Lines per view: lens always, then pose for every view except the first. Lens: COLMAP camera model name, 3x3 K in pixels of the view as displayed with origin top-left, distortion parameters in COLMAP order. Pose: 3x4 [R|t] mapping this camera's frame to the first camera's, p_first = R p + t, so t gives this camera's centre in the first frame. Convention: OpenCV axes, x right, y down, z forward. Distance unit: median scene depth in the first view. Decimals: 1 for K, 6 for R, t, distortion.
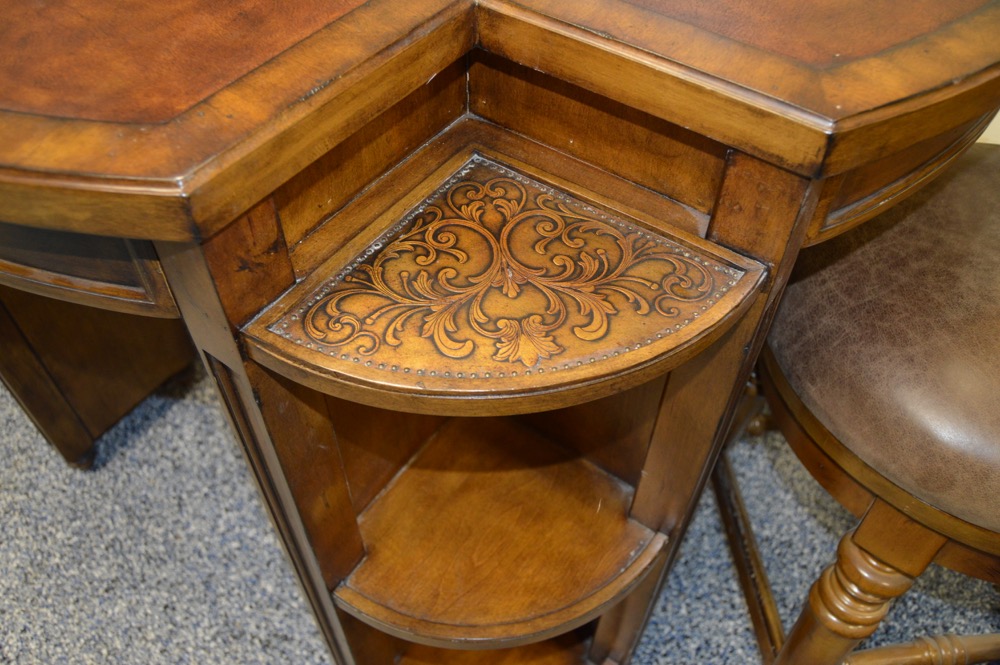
lens RADIAL K [[812.3, 0, 500.0], [0, 812.3, 332.5], [0, 0, 1]] dist [-0.091406, 0.032010]
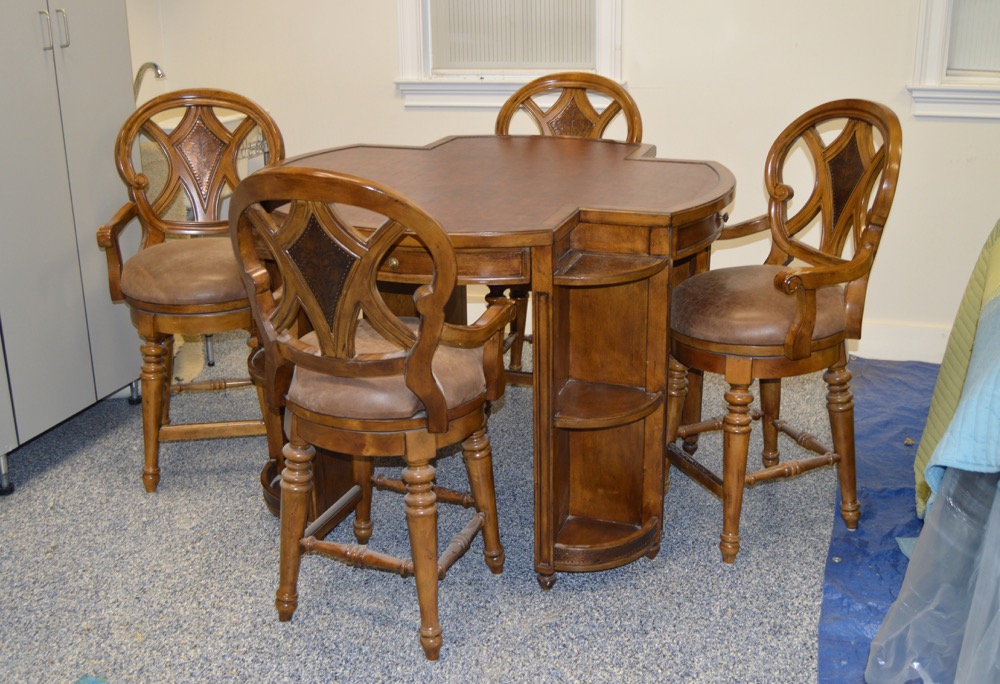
lens RADIAL K [[1076.1, 0, 509.0], [0, 1076.1, 325.1], [0, 0, 1]] dist [-0.073527, -0.008504]
pose [[0.957638, -0.120586, 0.261513, -0.767558], [0.235824, 0.849573, -0.471819, 1.053005], [-0.165279, 0.513503, 0.842020, -1.322187]]
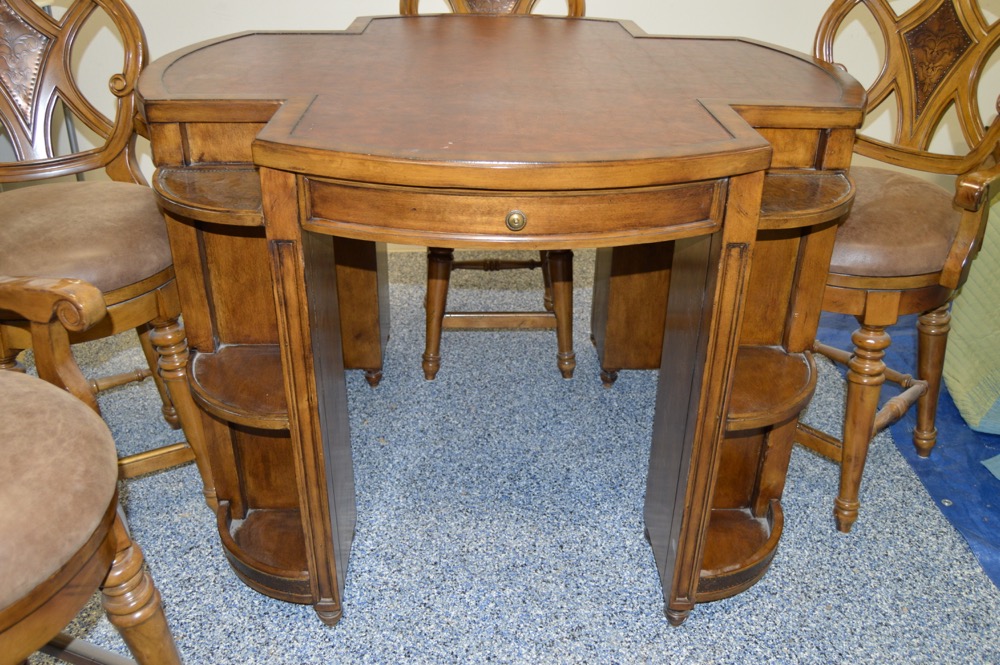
lens RADIAL K [[855.8, 0, 496.3], [0, 855.8, 333.3], [0, 0, 1]] dist [-0.076986, 0.003176]
pose [[0.801956, -0.288171, 0.523282, -0.980121], [0.453184, 0.864194, -0.218616, 0.208802], [-0.389218, 0.412464, 0.823640, -0.299451]]
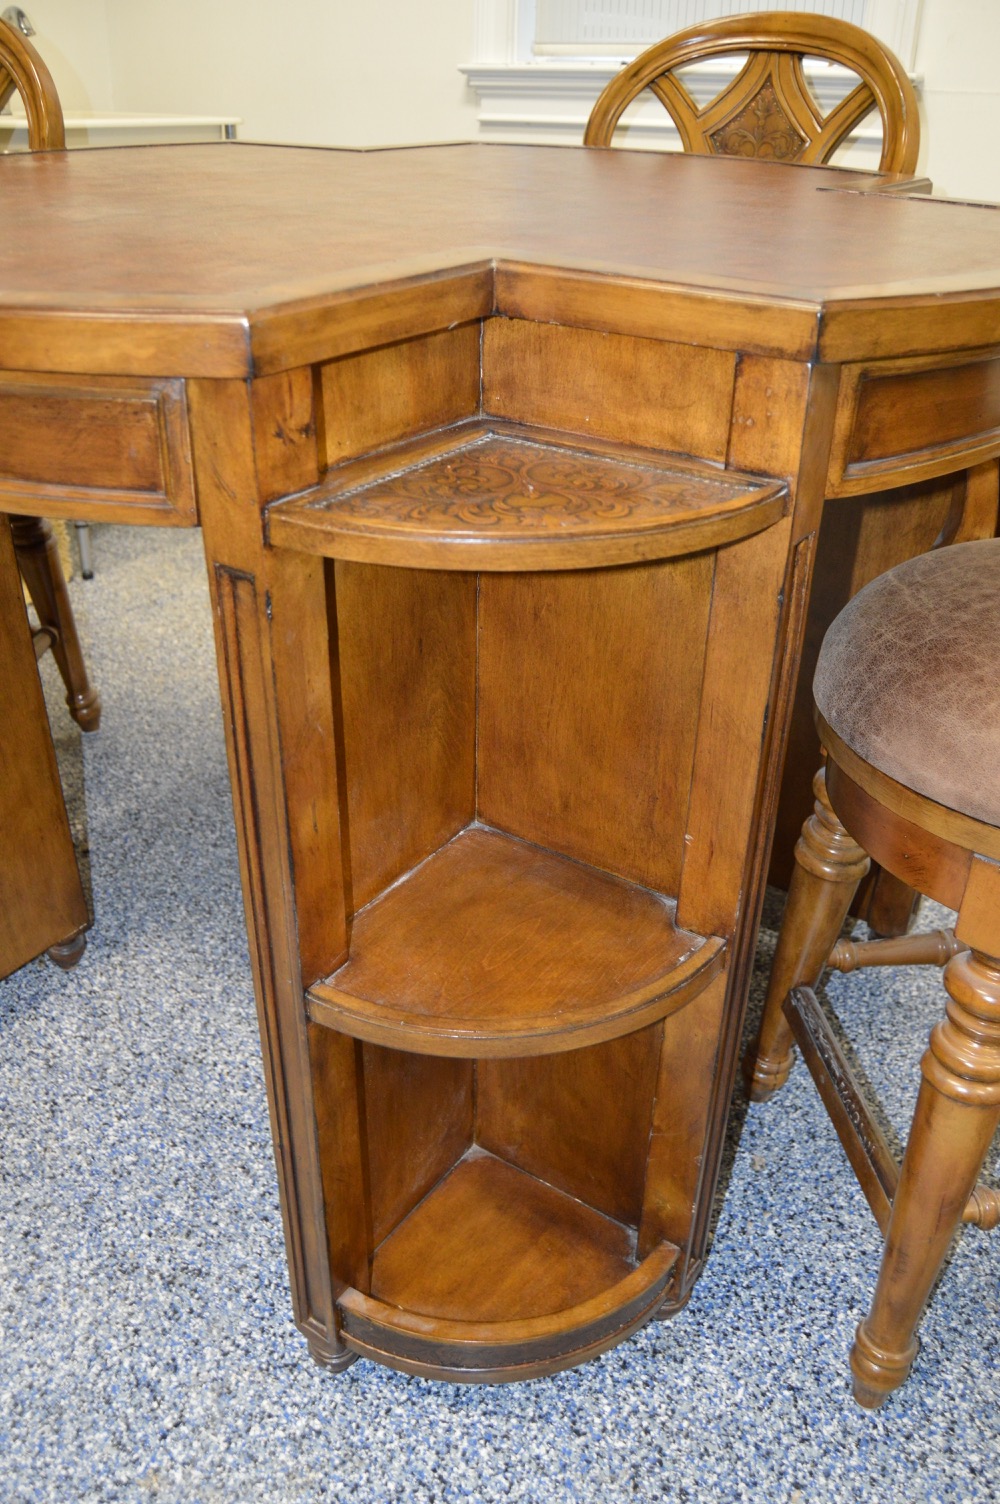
lens RADIAL K [[1231.9, 0, 501.1], [0, 1231.9, 758.9], [0, 0, 1]] dist [-0.093323, 0.032922]
pose [[0.999847, -0.006902, 0.016095, -0.021197], [0.011712, 0.946825, -0.321536, 0.304014], [-0.013020, 0.321675, 0.946761, -0.136211]]
